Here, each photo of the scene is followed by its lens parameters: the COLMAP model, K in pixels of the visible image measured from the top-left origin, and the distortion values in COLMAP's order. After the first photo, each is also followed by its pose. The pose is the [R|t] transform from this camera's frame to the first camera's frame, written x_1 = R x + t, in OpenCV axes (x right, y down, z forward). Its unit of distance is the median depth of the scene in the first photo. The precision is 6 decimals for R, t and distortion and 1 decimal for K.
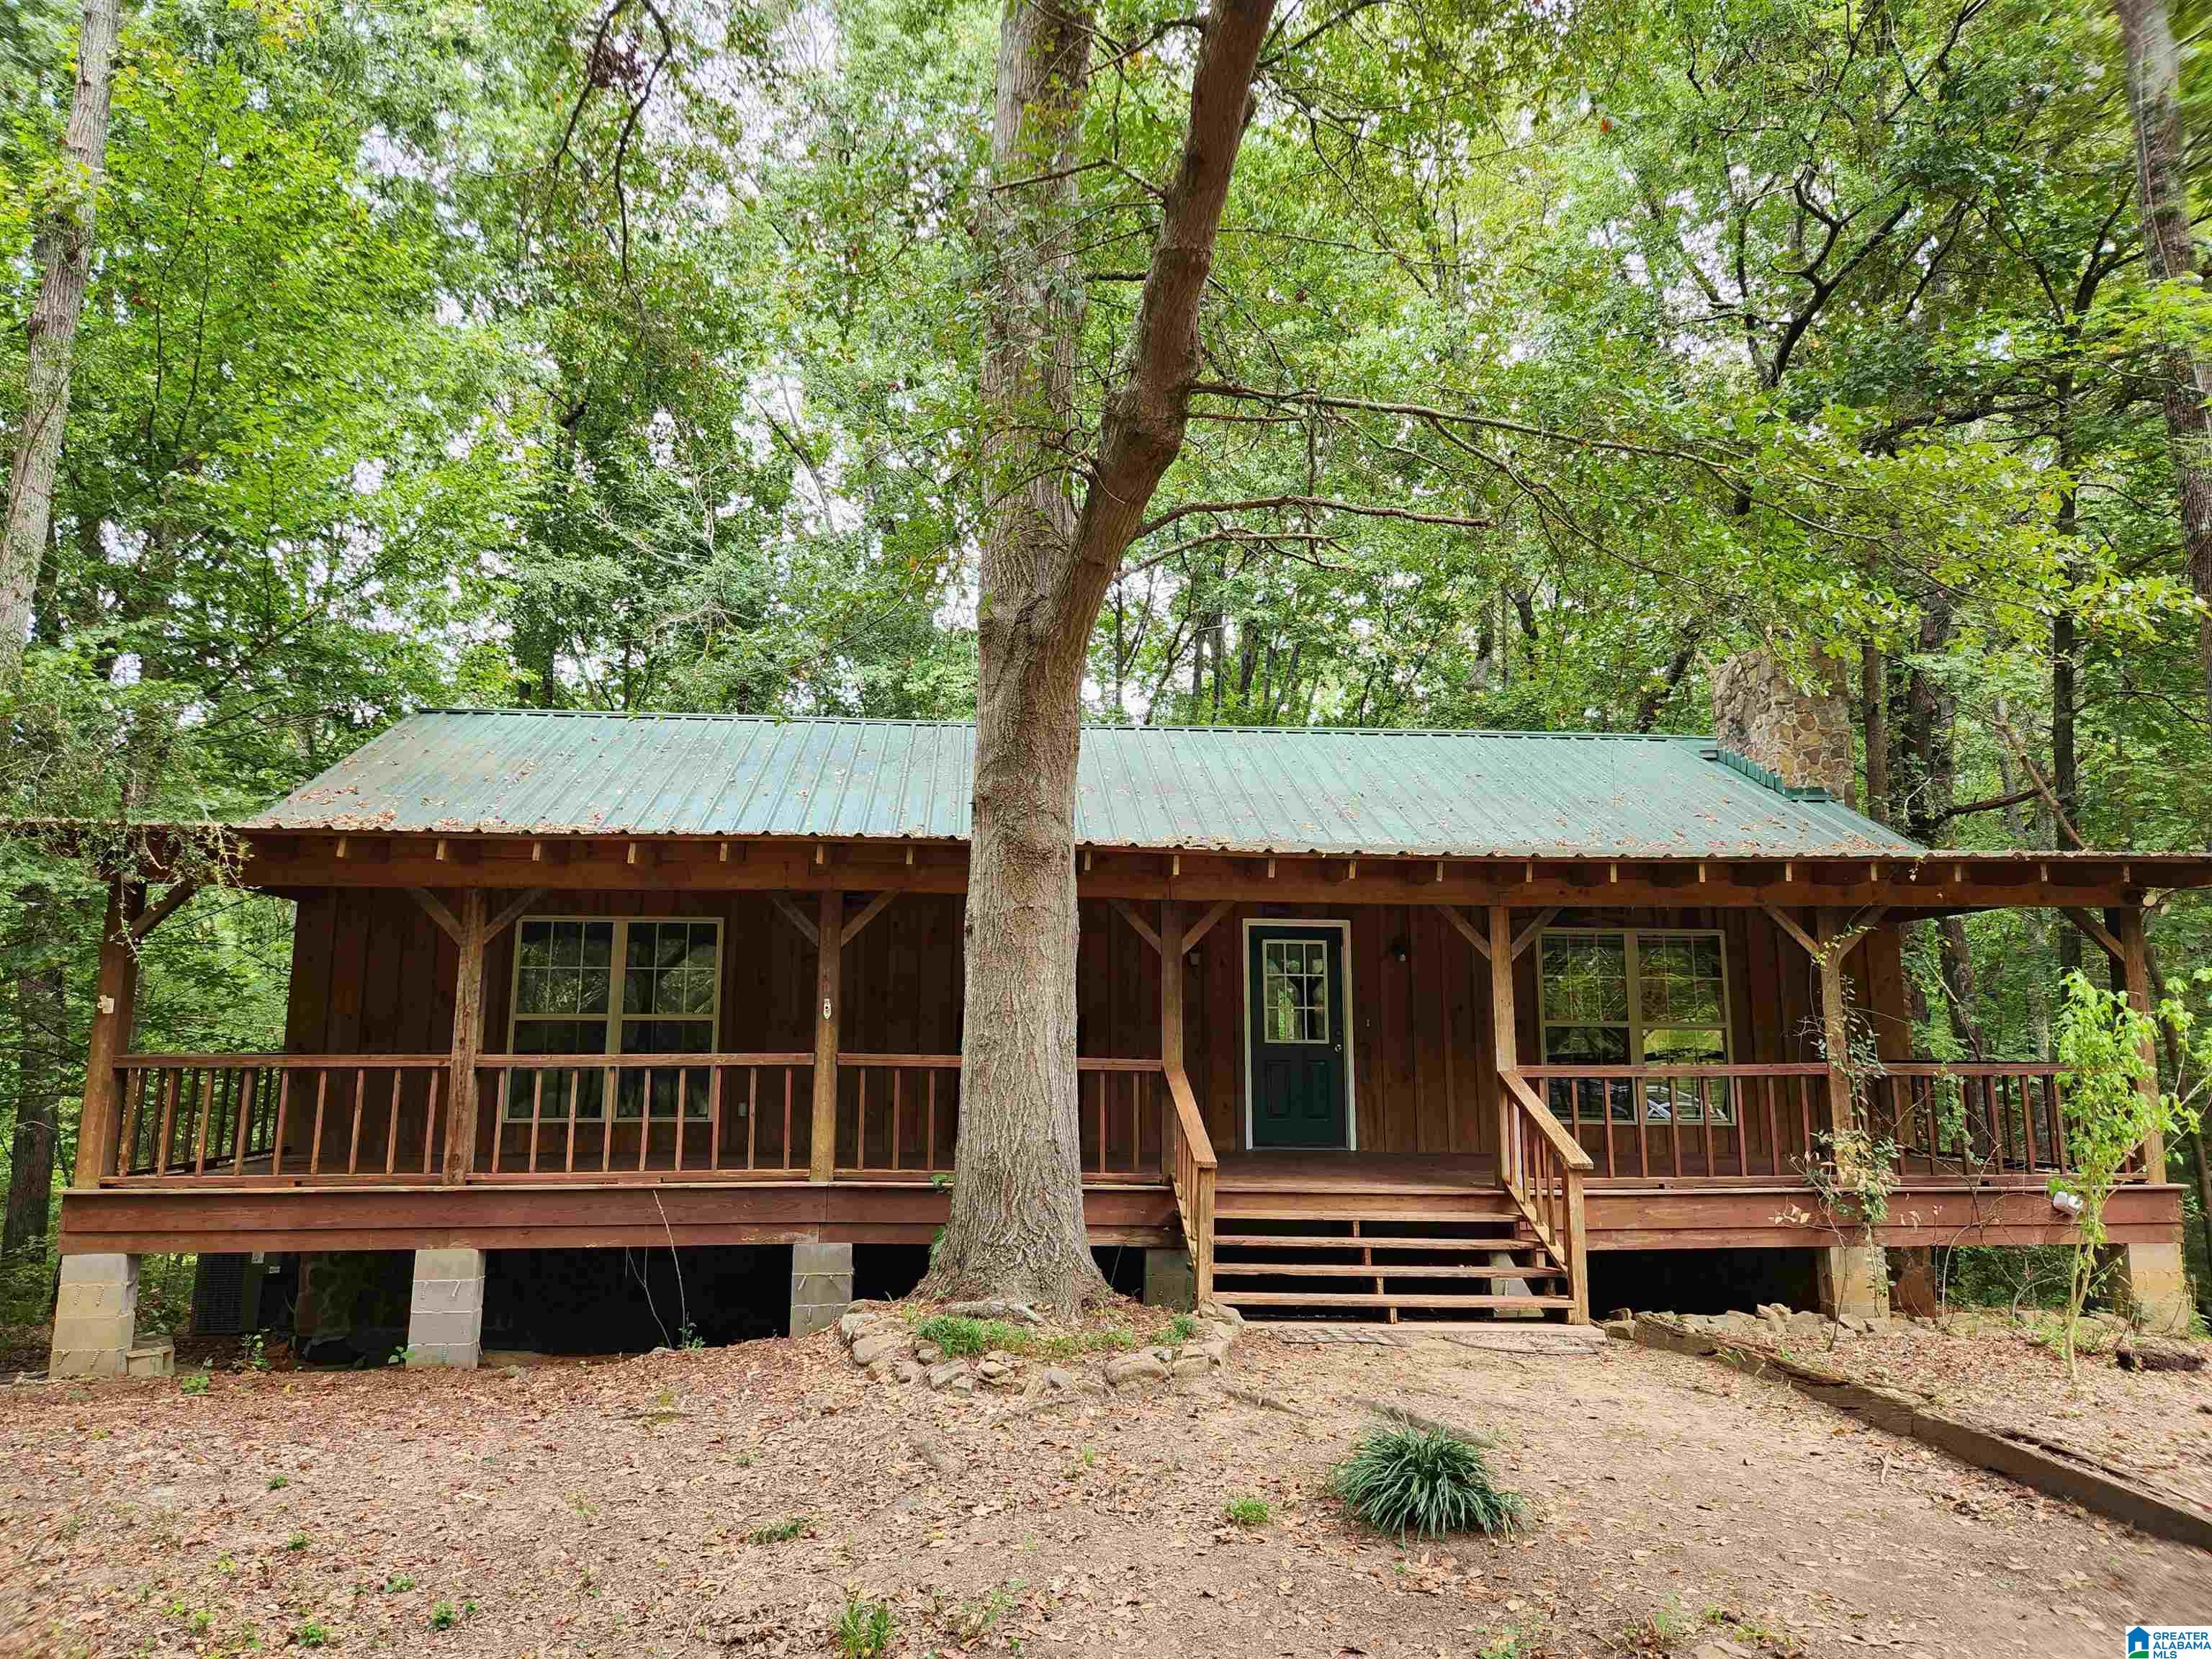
lens RADIAL K [[1469.0, 0, 1102.3], [0, 1469.0, 832.2], [0, 0, 1]] dist [0.038012, -0.019283]
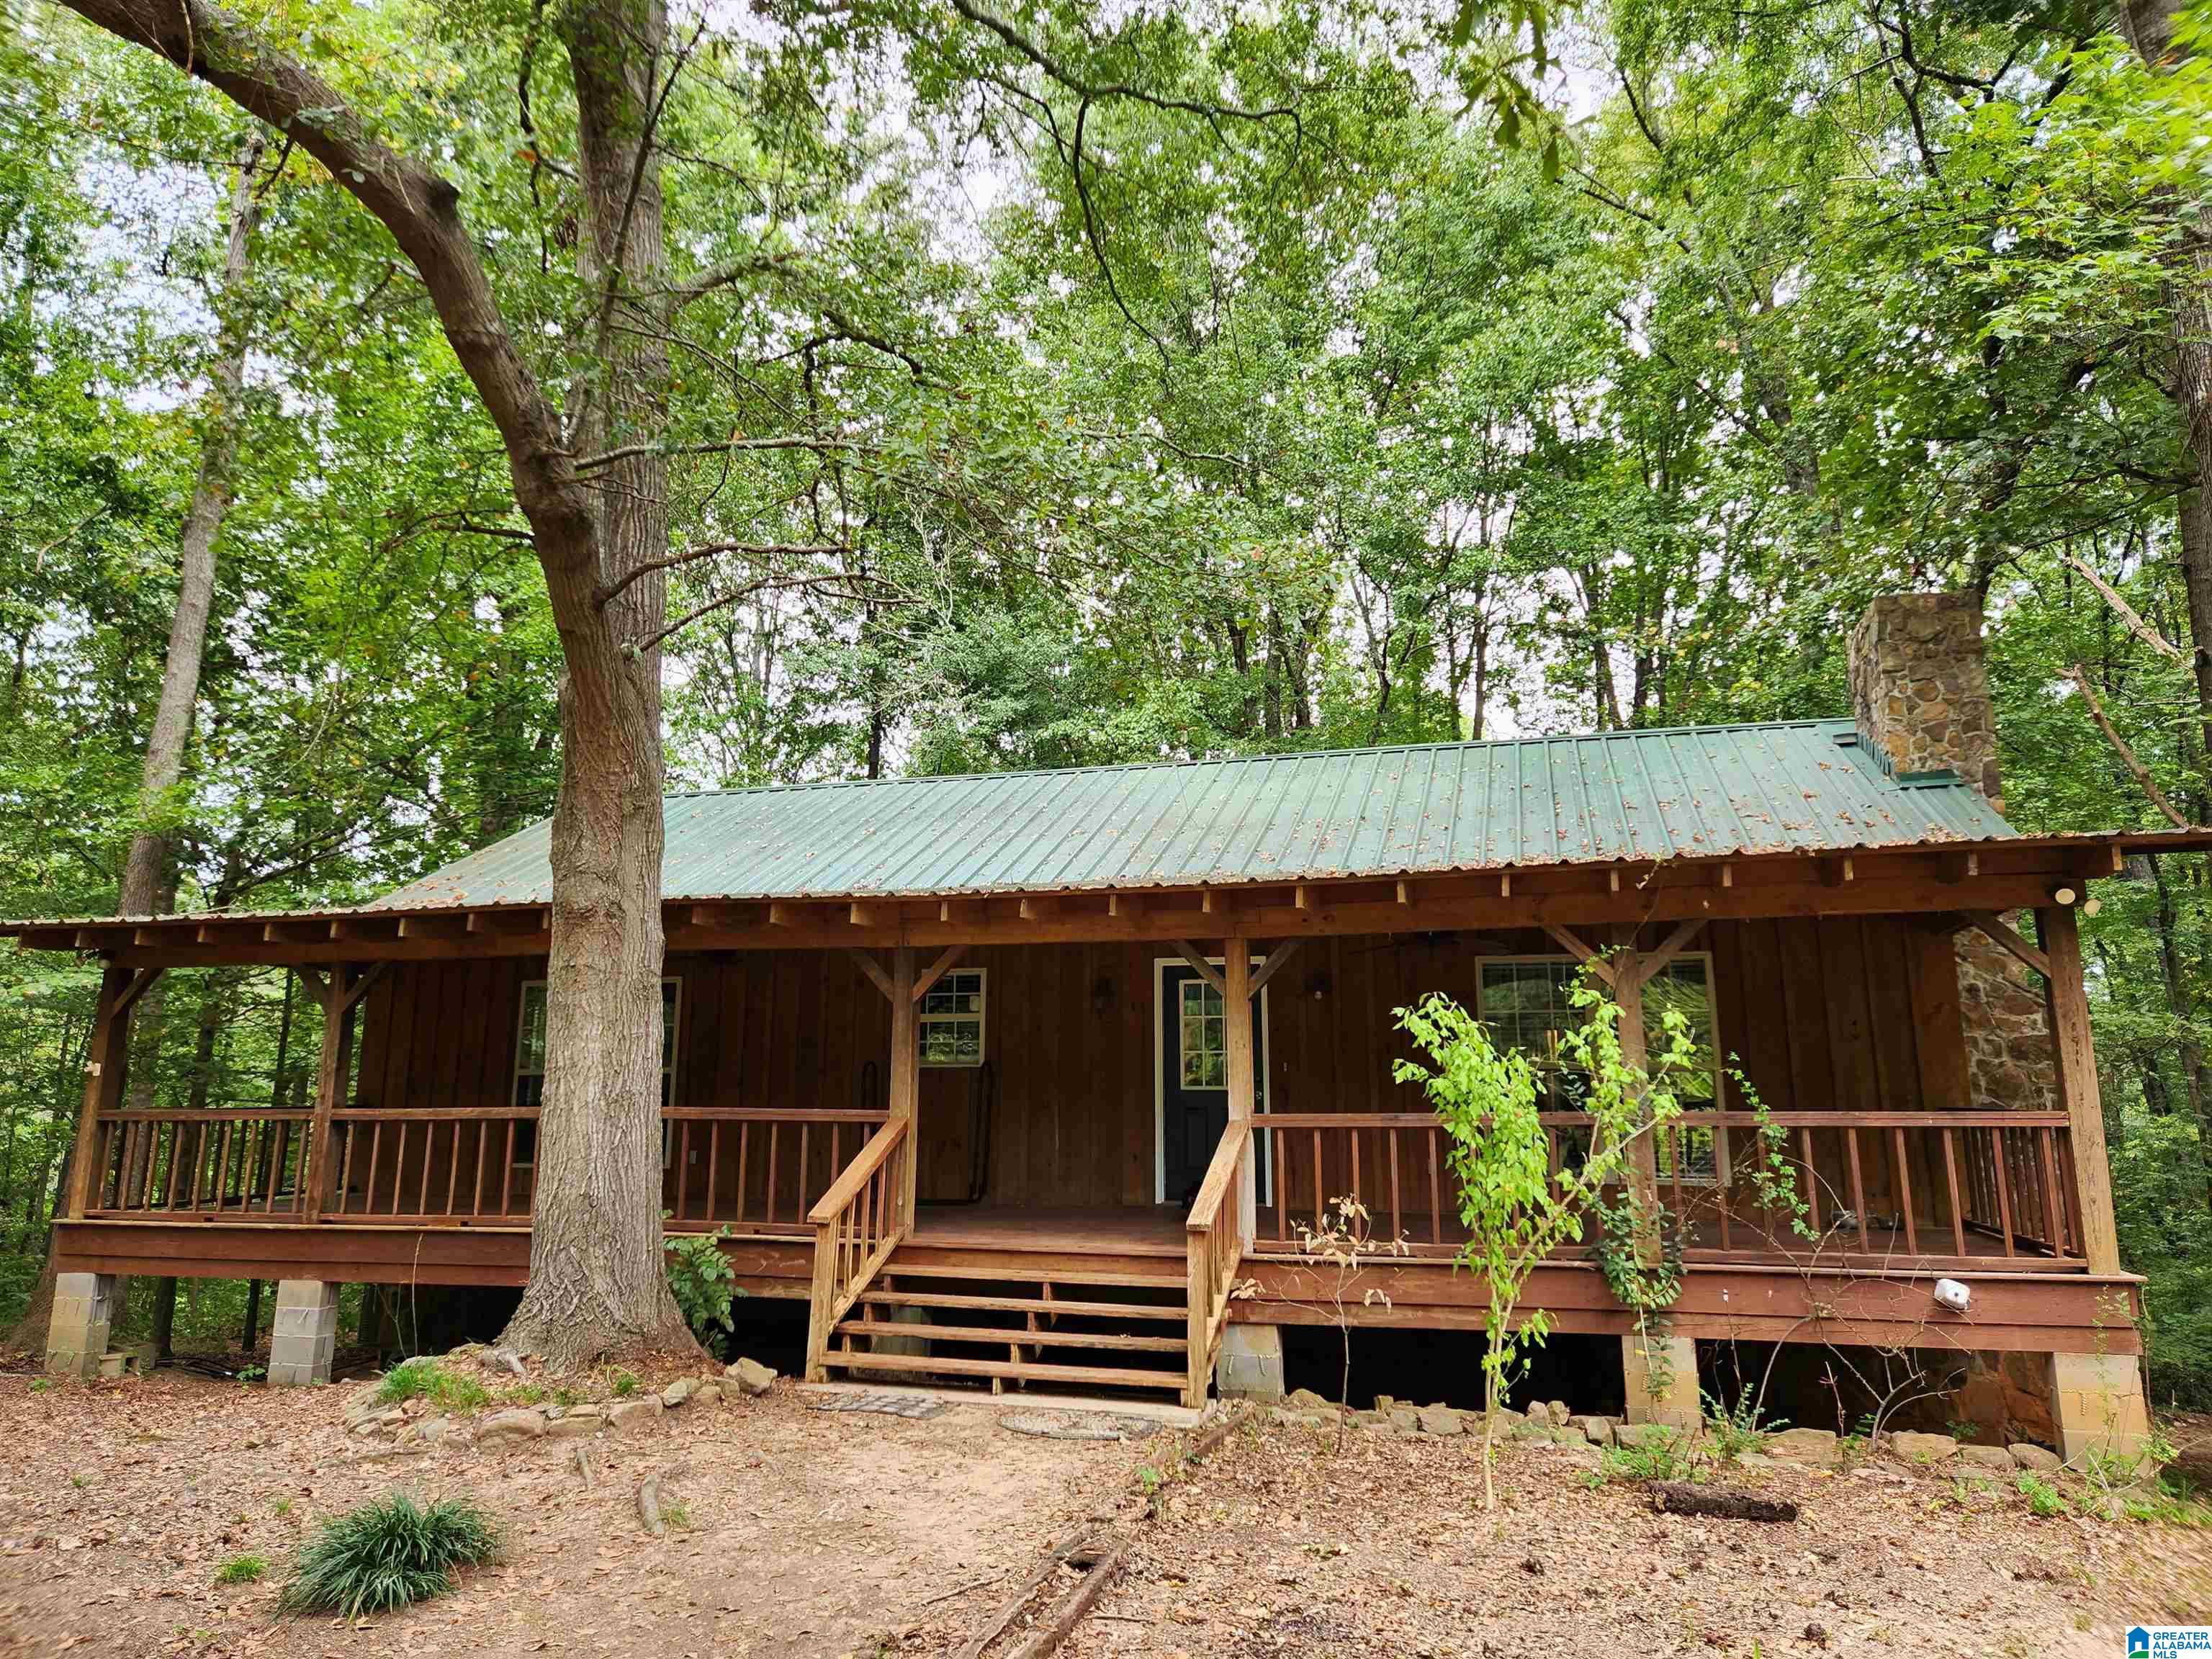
lens RADIAL K [[1469.0, 0, 1107.0], [0, 1469.0, 826.9], [0, 0, 1]] dist [0.038012, -0.019283]
pose [[0.939132, -0.067093, -0.336940, 0.541340], [0.056600, 0.997560, -0.040881, 0.014960], [0.338861, 0.019322, 0.940638, 0.125077]]
